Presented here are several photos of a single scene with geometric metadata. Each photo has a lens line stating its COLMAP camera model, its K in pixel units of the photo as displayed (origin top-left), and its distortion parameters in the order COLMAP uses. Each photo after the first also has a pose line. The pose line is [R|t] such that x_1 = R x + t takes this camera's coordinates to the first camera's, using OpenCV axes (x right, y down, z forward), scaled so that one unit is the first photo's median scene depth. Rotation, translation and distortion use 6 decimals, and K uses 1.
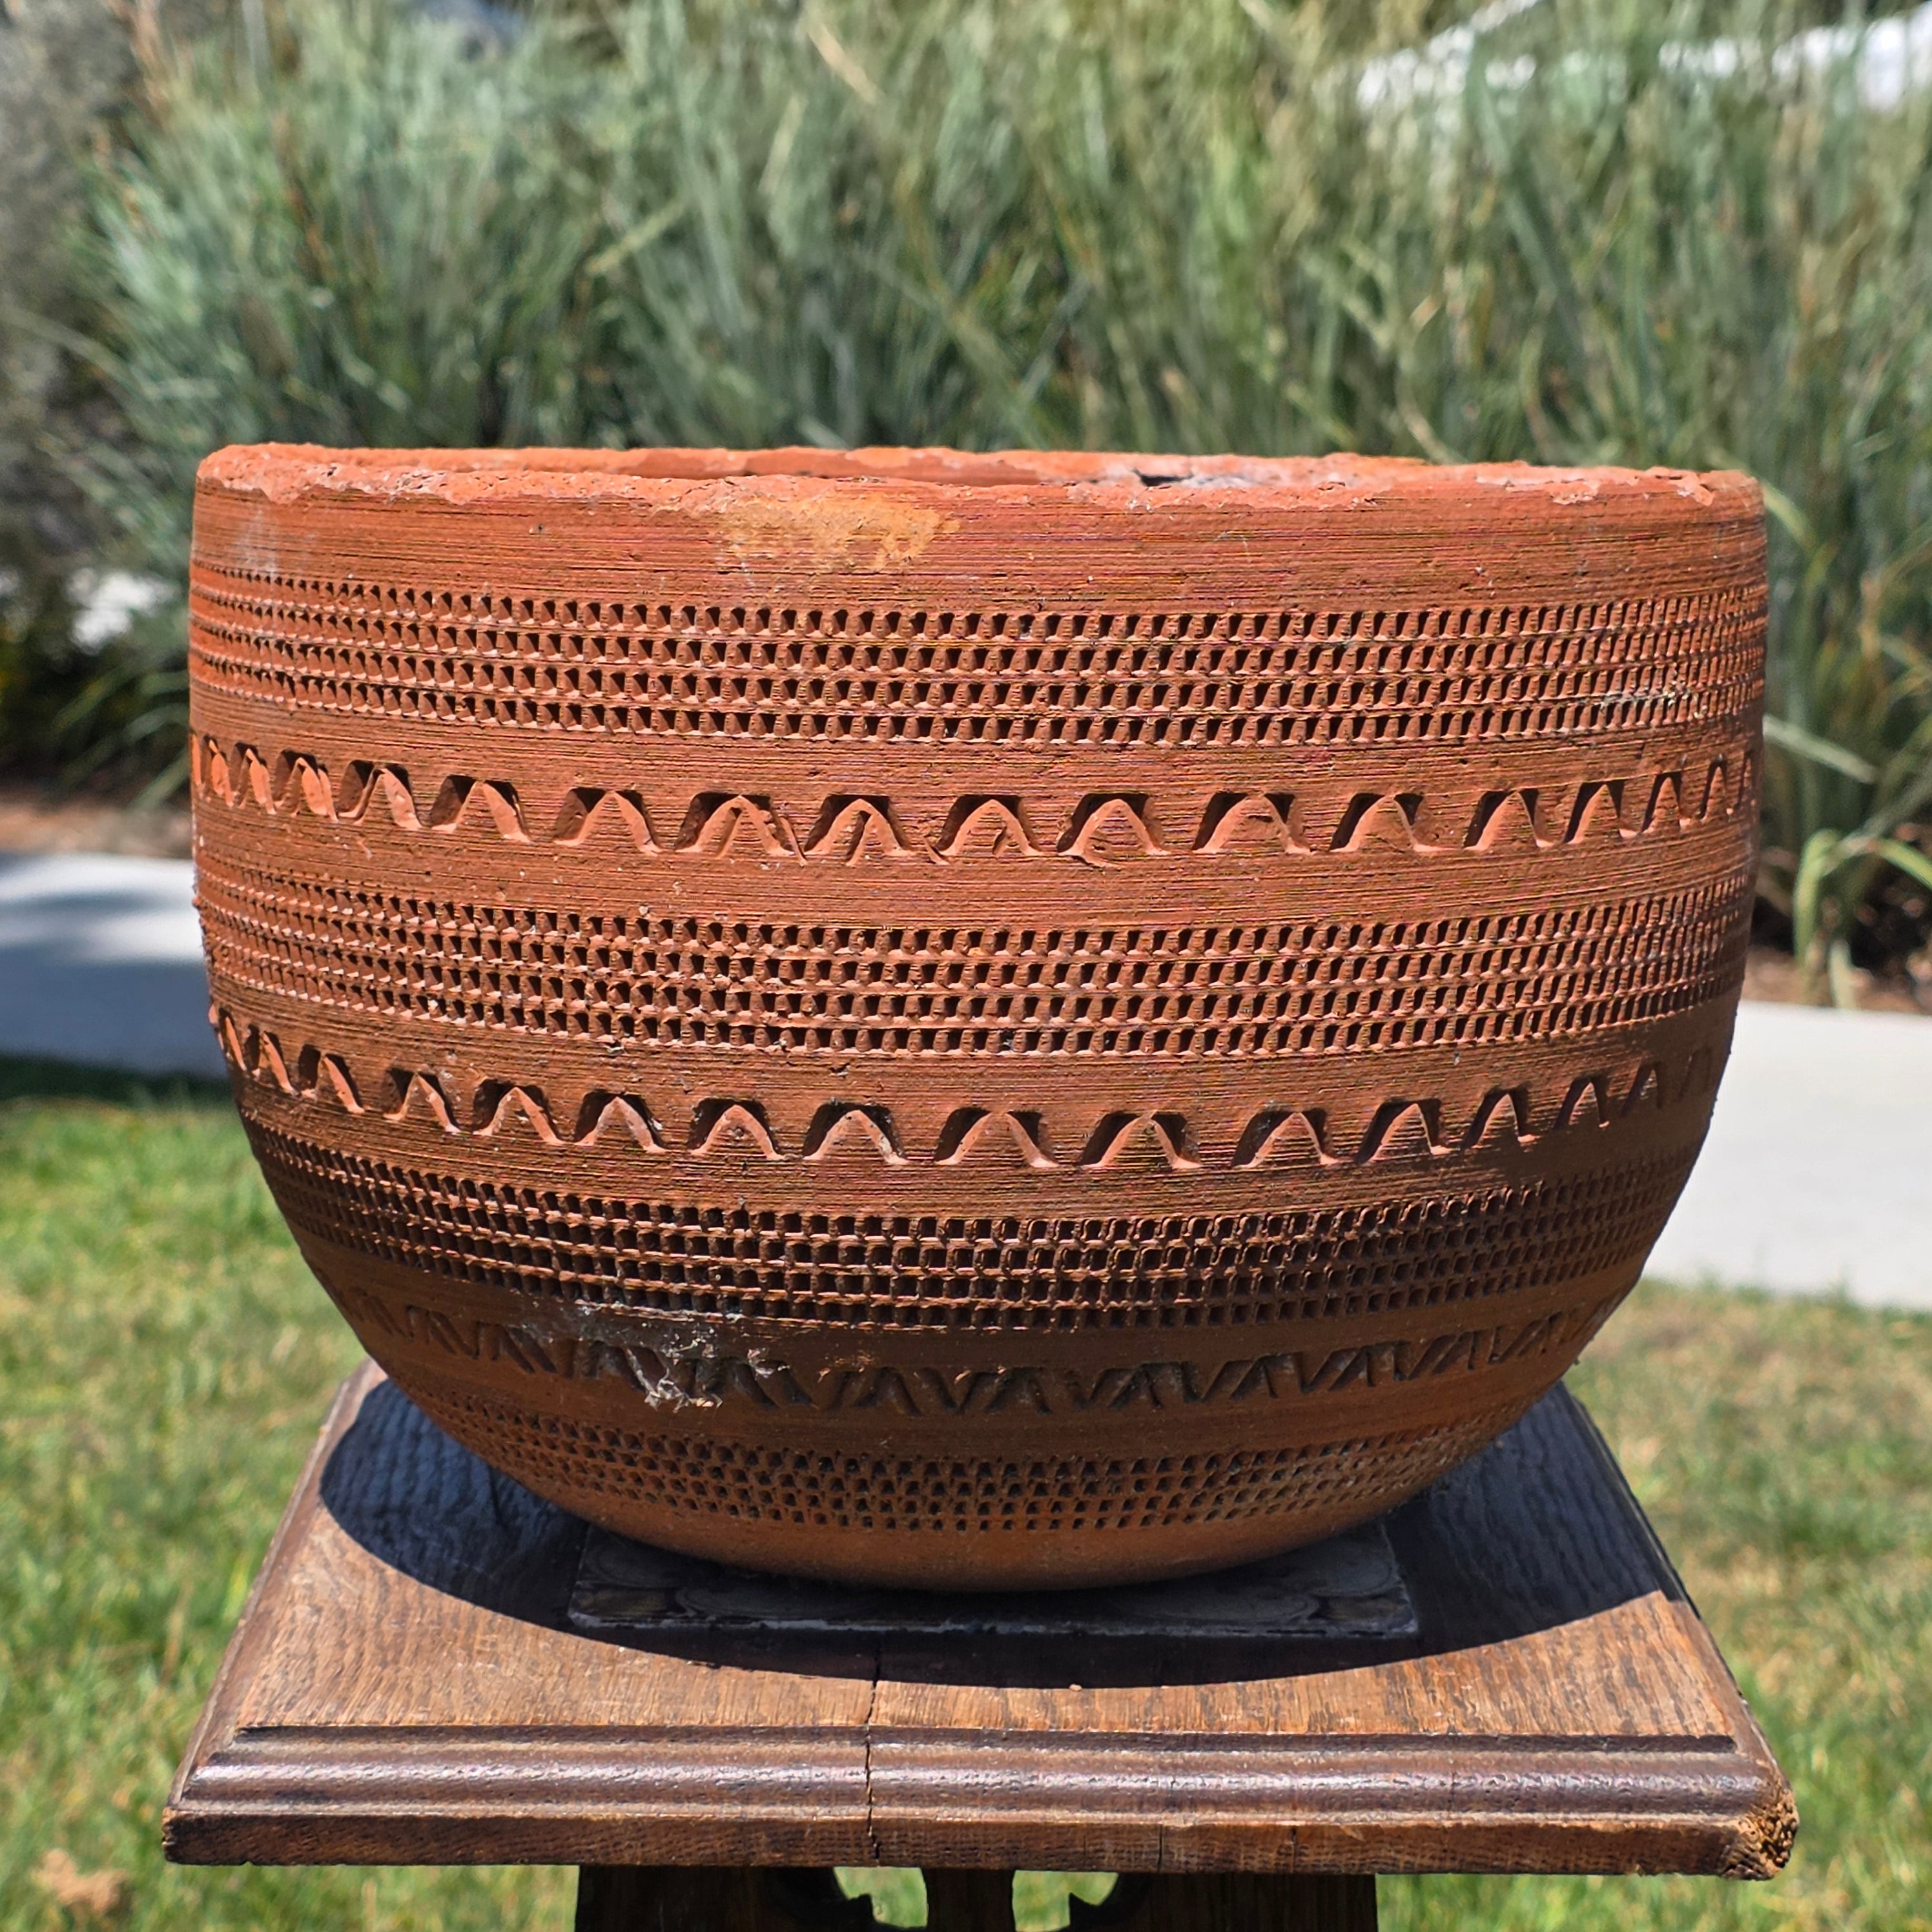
lens RADIAL K [[4812.2, 0, 900.2], [0, 4812.2, 969.0], [0, 0, 1]] dist [0.252510, -1.771180]
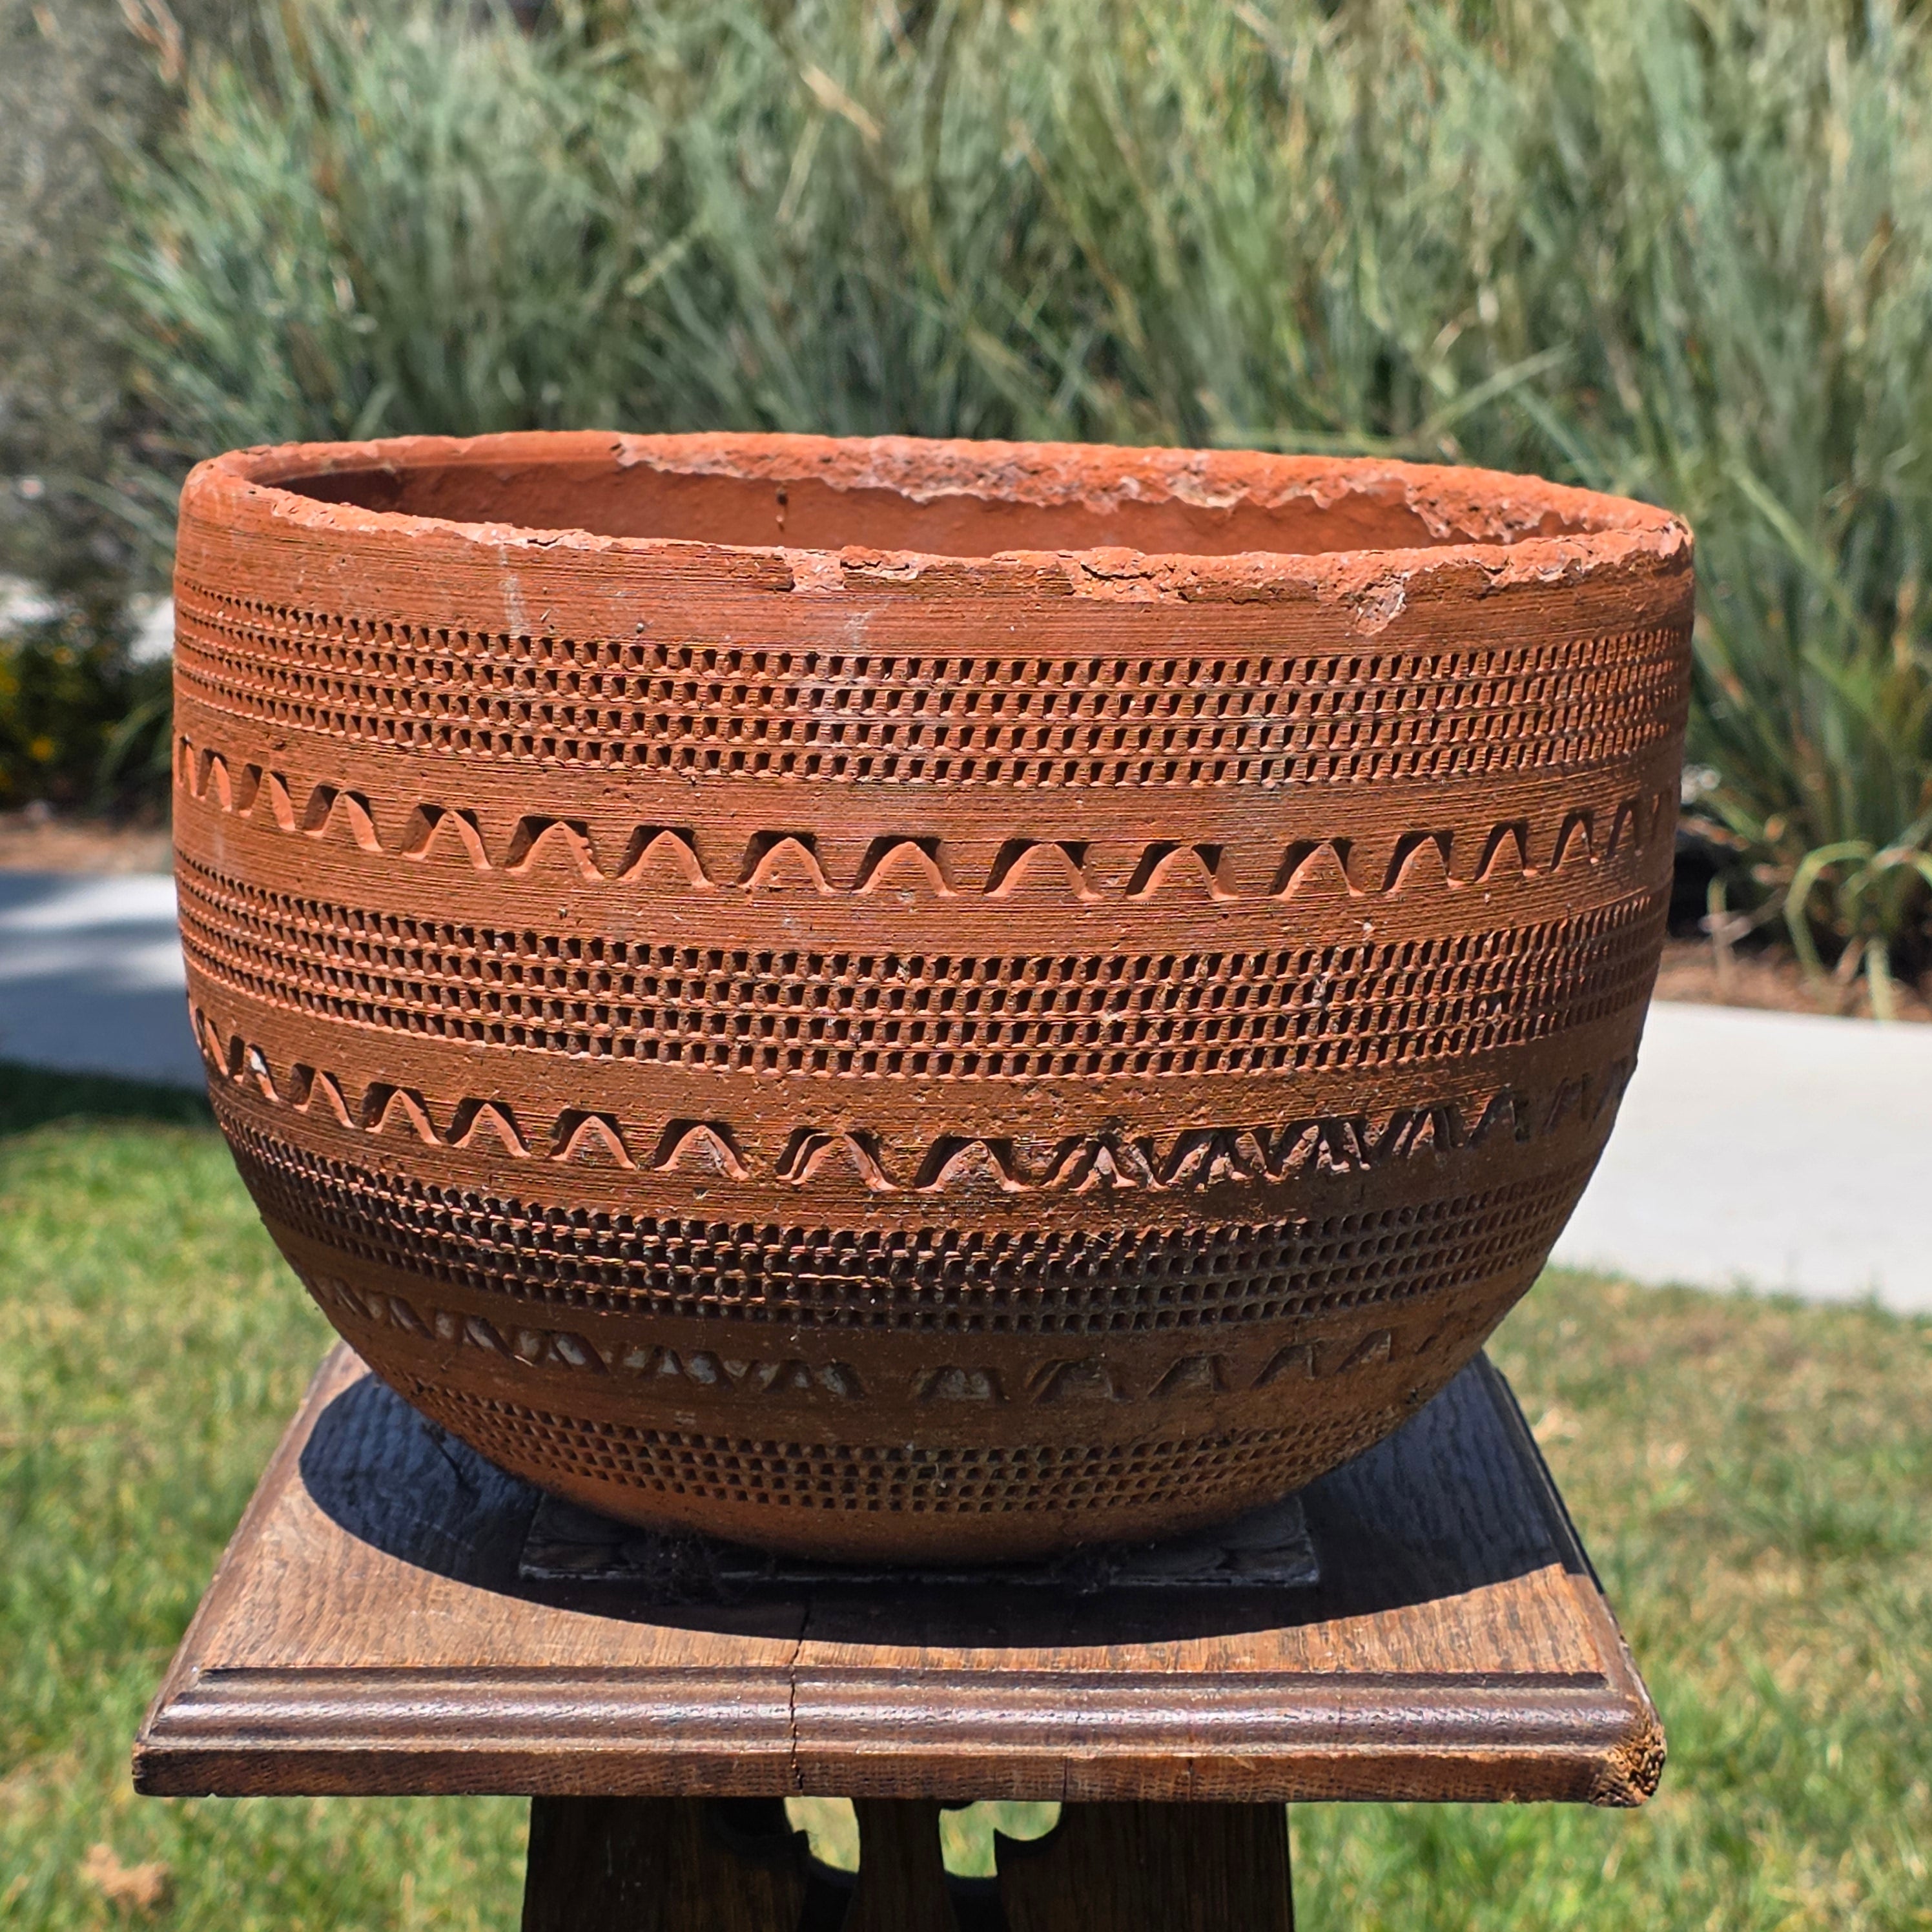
lens RADIAL K [[4816.3, 0, 896.6], [0, 4816.3, 1055.2], [0, 0, 1]] dist [0.220667, -1.194707]
pose [[0.999889, -0.004033, -0.014361, 0.032309], [0.004228, 0.999899, 0.013597, 0.007386], [0.014304, -0.013656, 0.999804, -0.064434]]
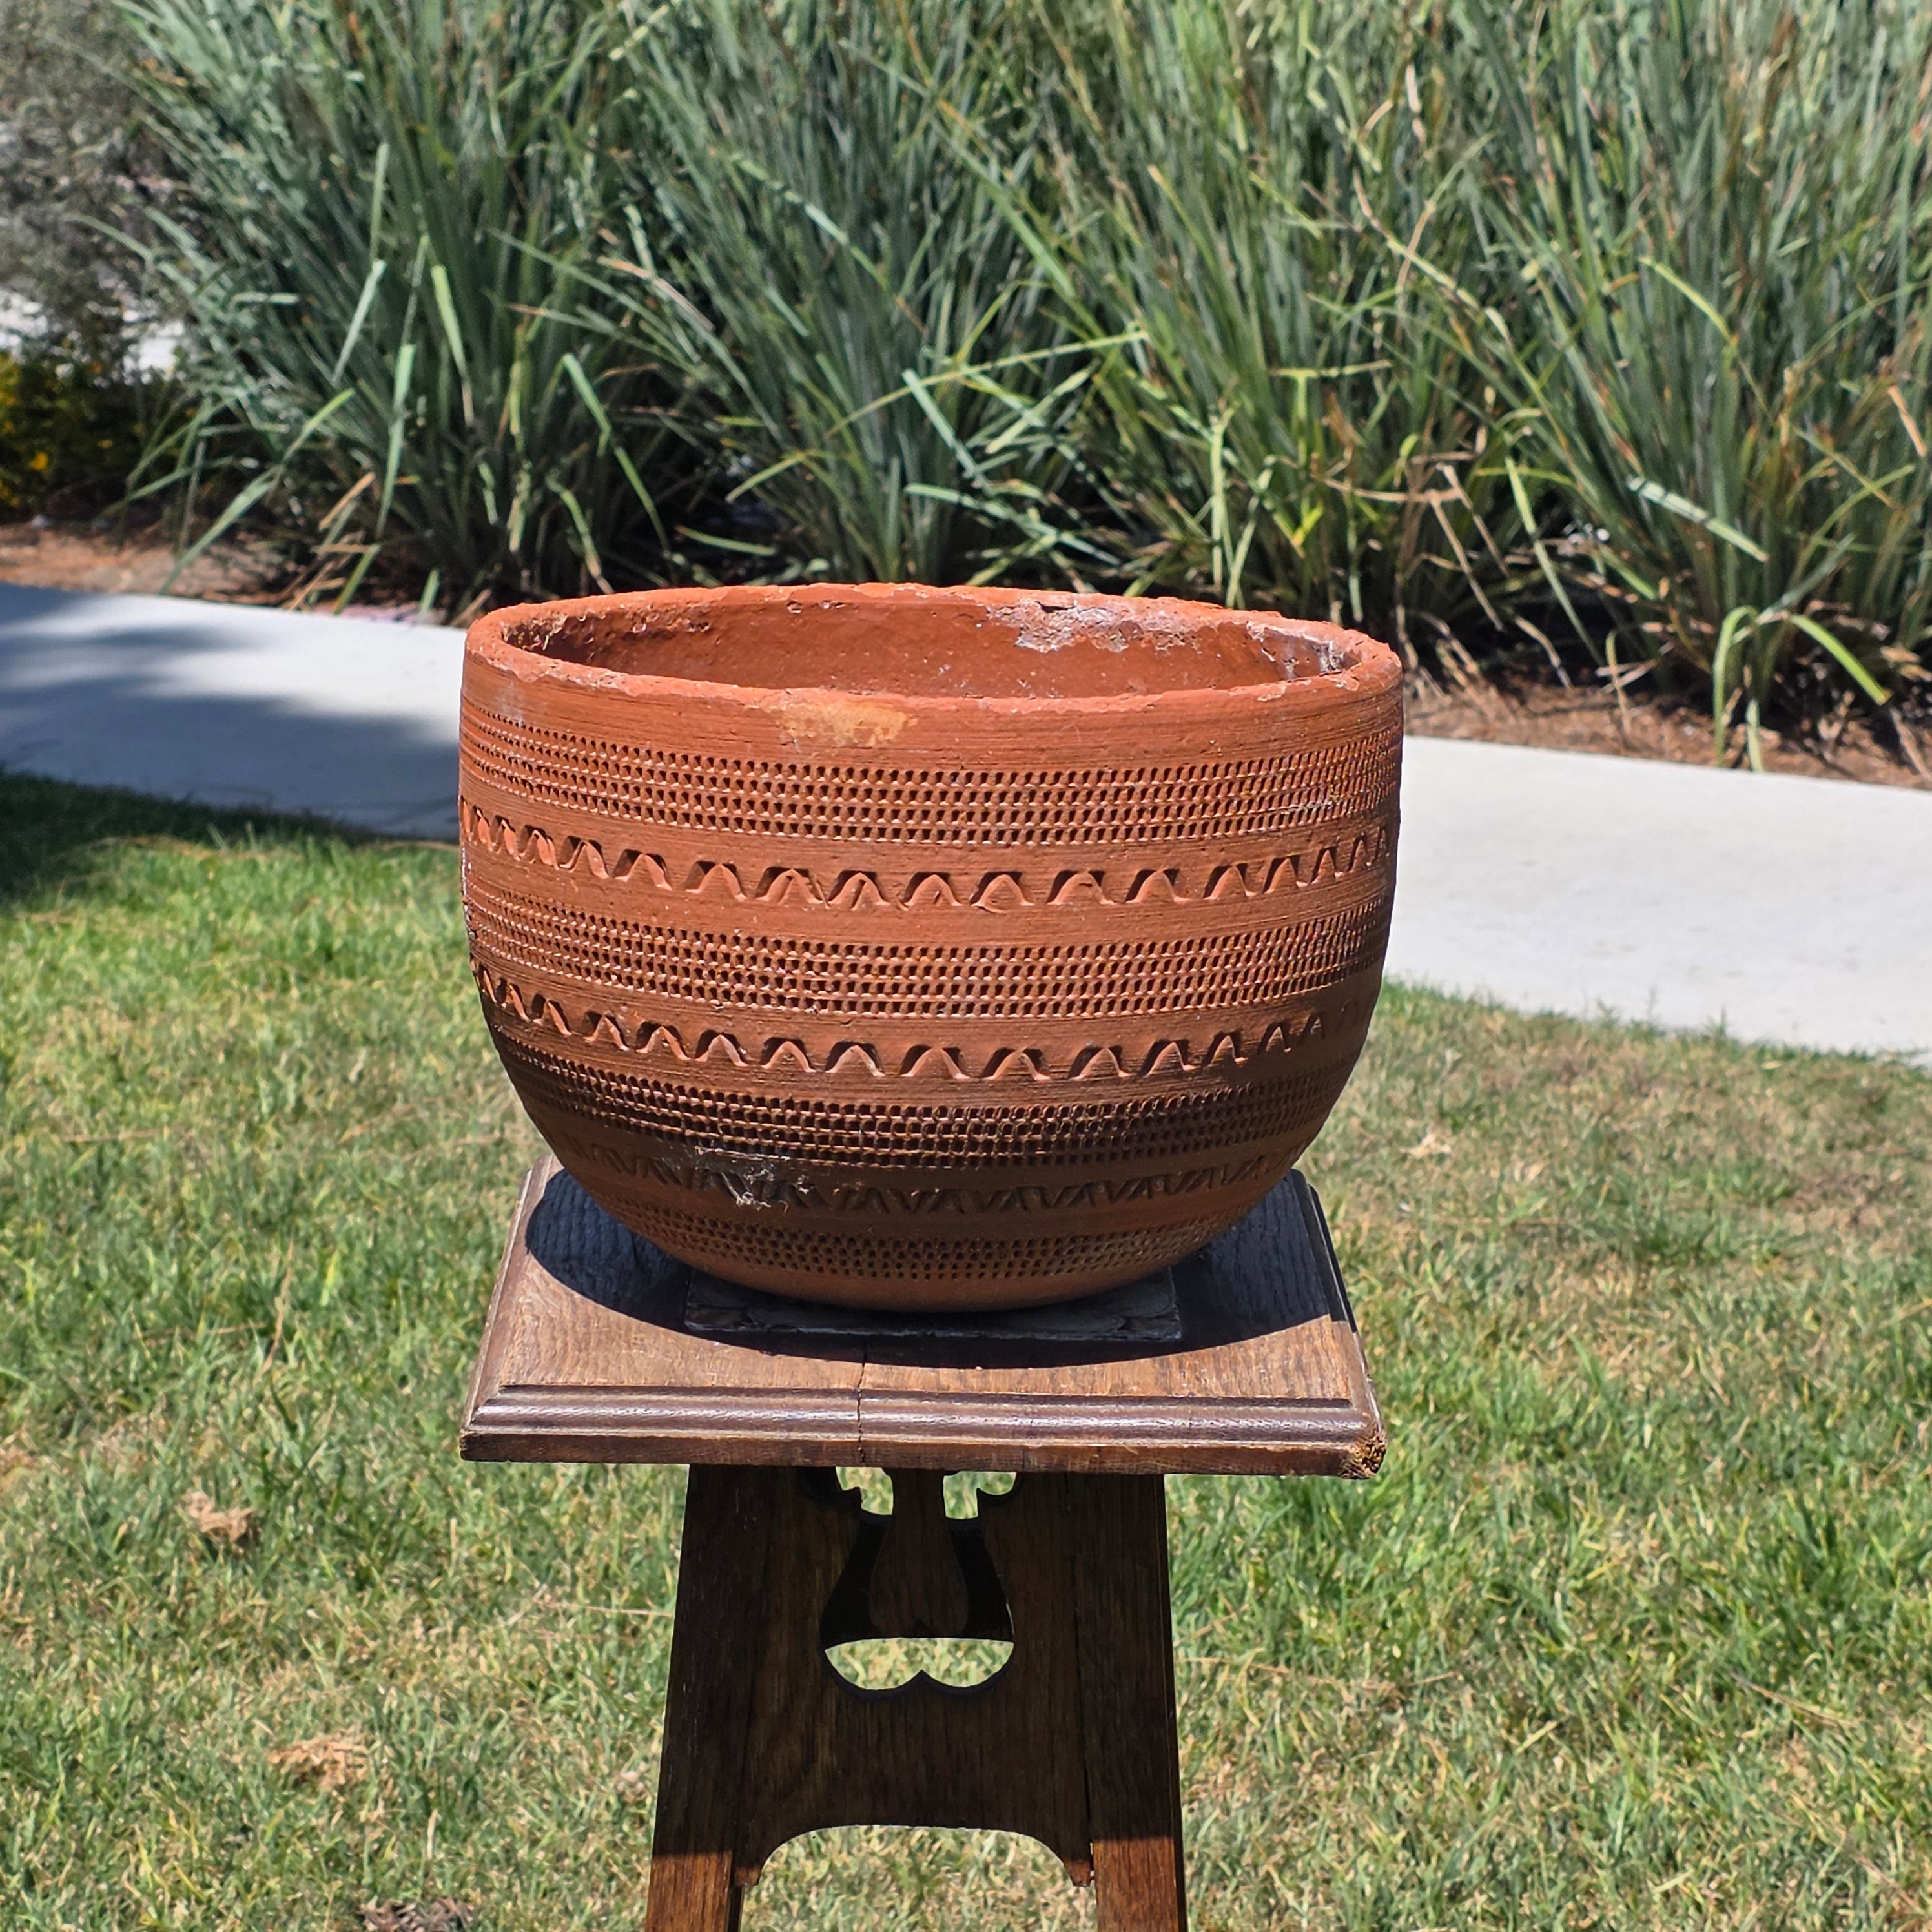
lens RADIAL K [[4816.3, 0, 896.6], [0, 4816.3, 1055.2], [0, 0, 1]] dist [0.220667, -1.194707]
pose [[0.999941, 0.010861, -0.000722, 0.006935], [-0.010763, 0.996503, 0.082861, -0.110306], [0.001620, -0.082849, 0.996561, -0.740942]]
